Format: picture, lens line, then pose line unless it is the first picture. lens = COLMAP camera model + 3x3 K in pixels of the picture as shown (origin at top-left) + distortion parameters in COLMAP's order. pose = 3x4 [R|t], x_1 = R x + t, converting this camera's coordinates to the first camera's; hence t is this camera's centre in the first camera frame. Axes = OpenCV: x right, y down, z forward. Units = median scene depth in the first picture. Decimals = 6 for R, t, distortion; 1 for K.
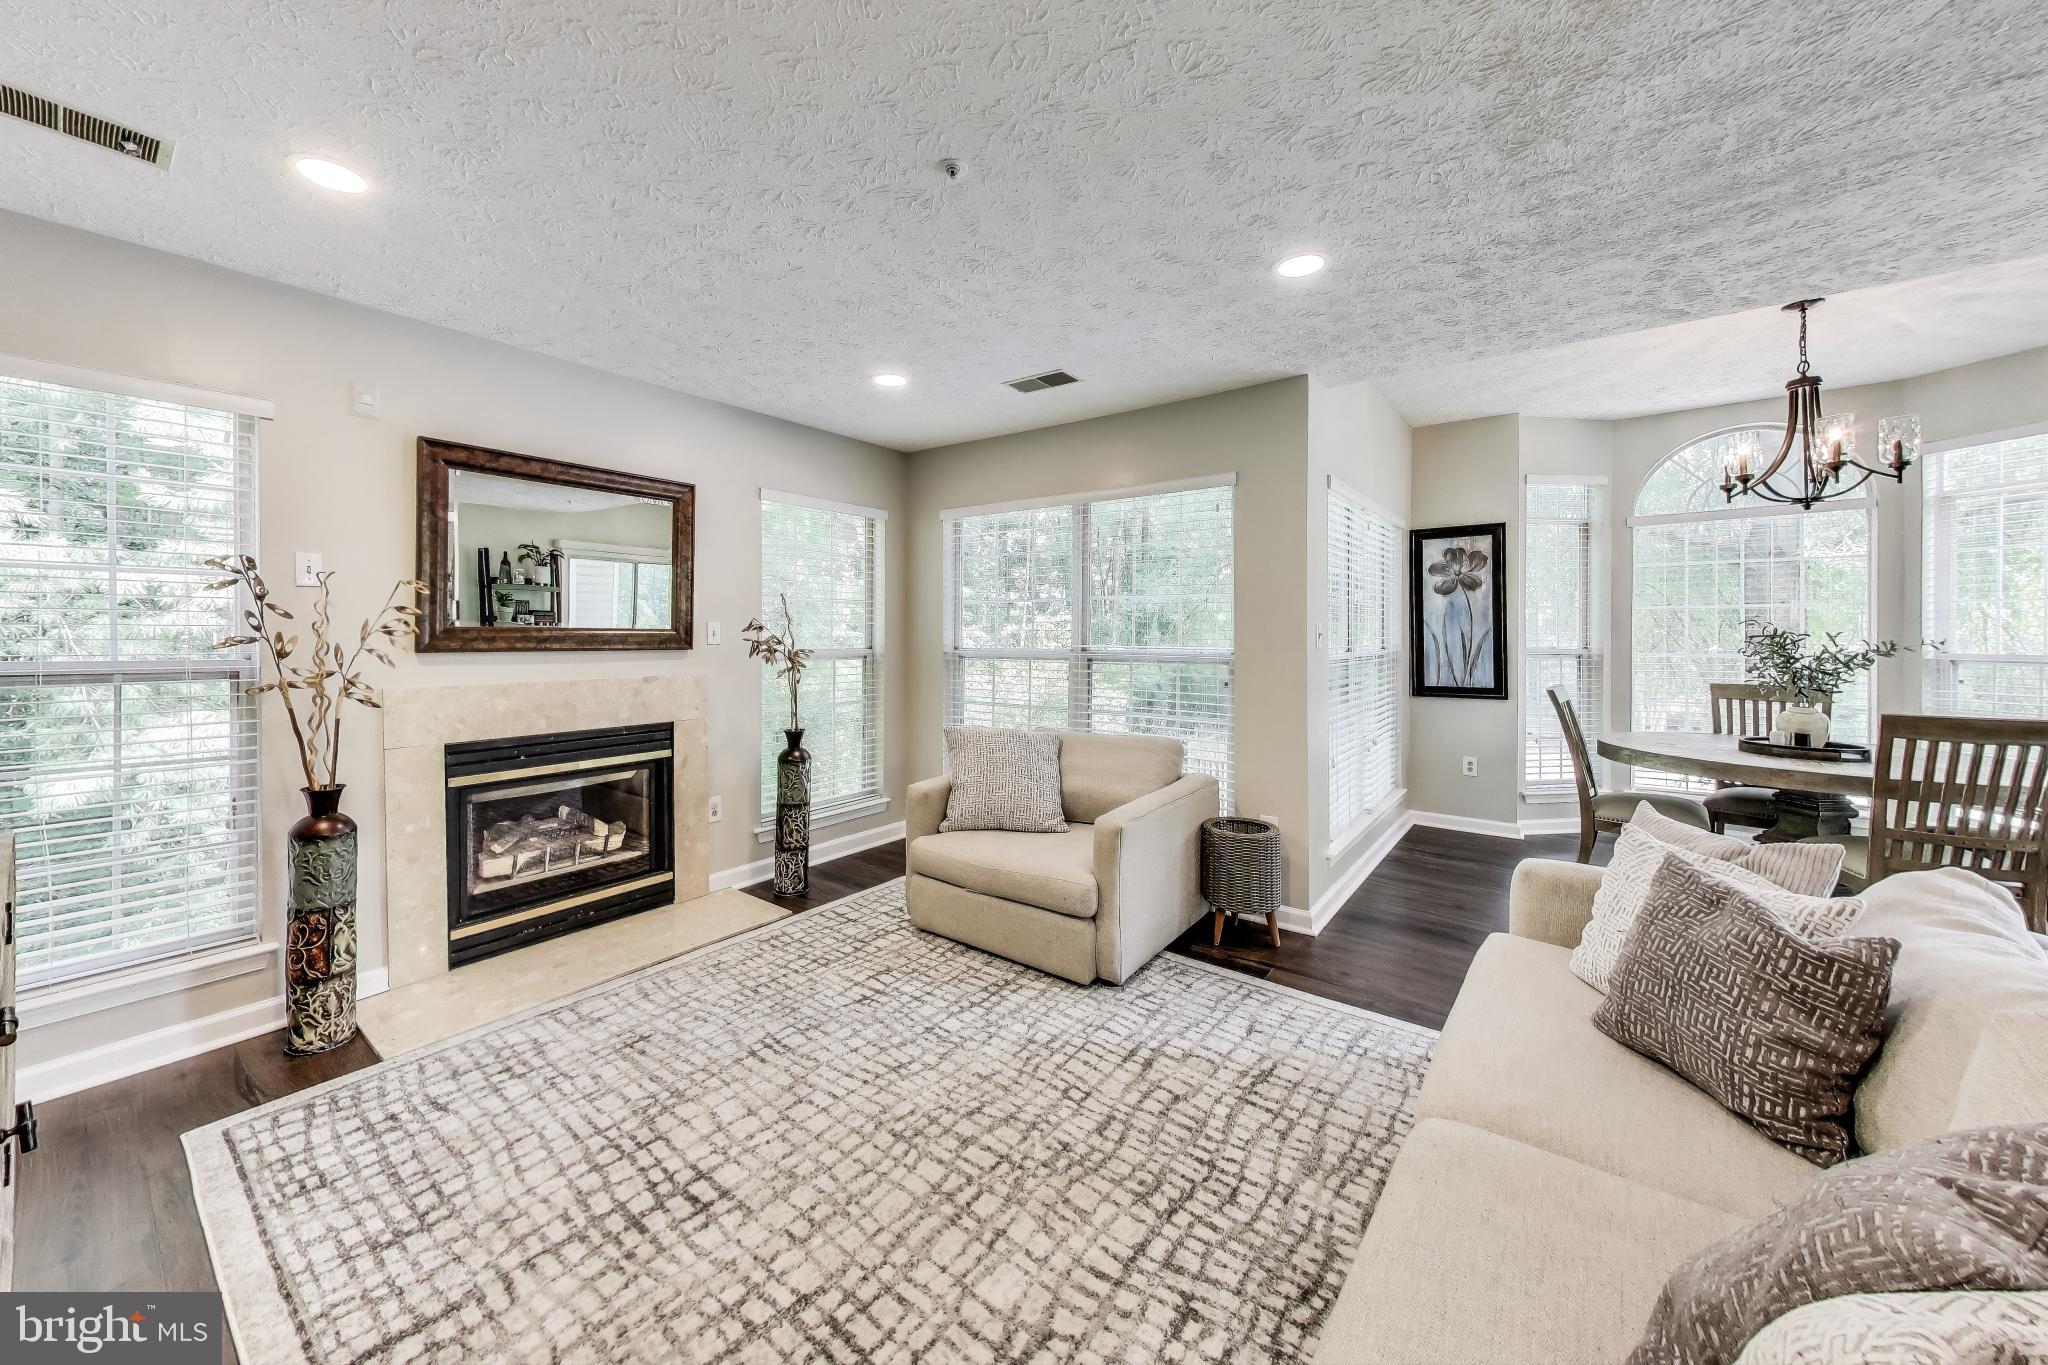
lens RADIAL K [[741.0, 0, 978.3], [0, 741.0, 625.4], [0, 0, 1]] dist [0.000799, 0.000128]
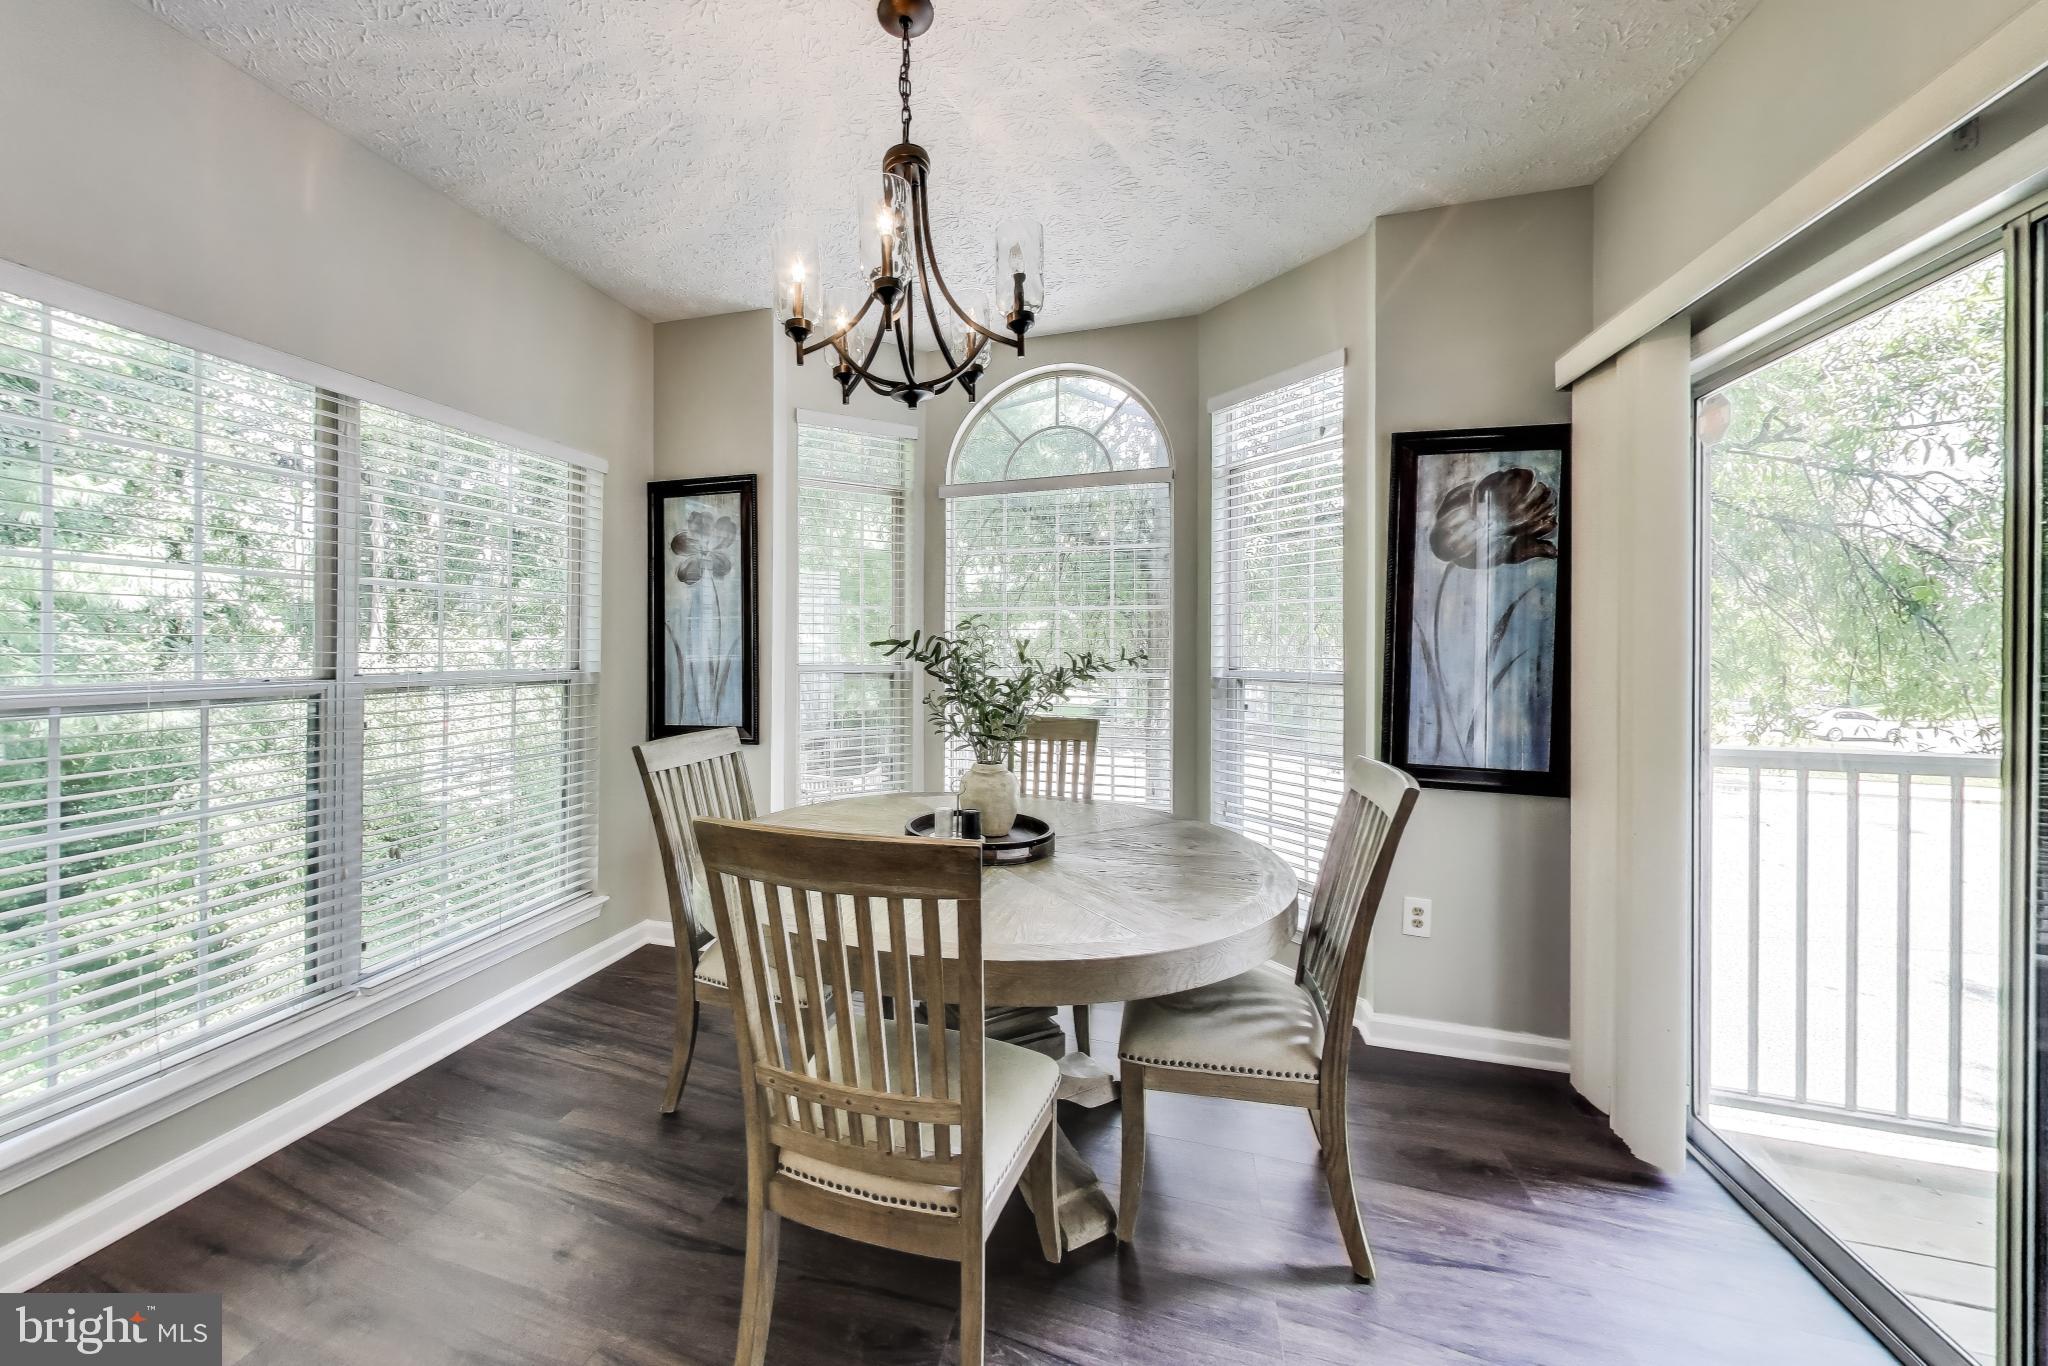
lens RADIAL K [[741.0, 0, 922.4], [0, 741.0, 645.8], [0, 0, 1]] dist [0.000799, 0.000128]
pose [[0.932156, 0.000499, 0.362057, 0.656961], [-0.004096, 0.999950, 0.009169, 0.007396], [-0.362034, -0.010030, 0.932111, 0.357147]]
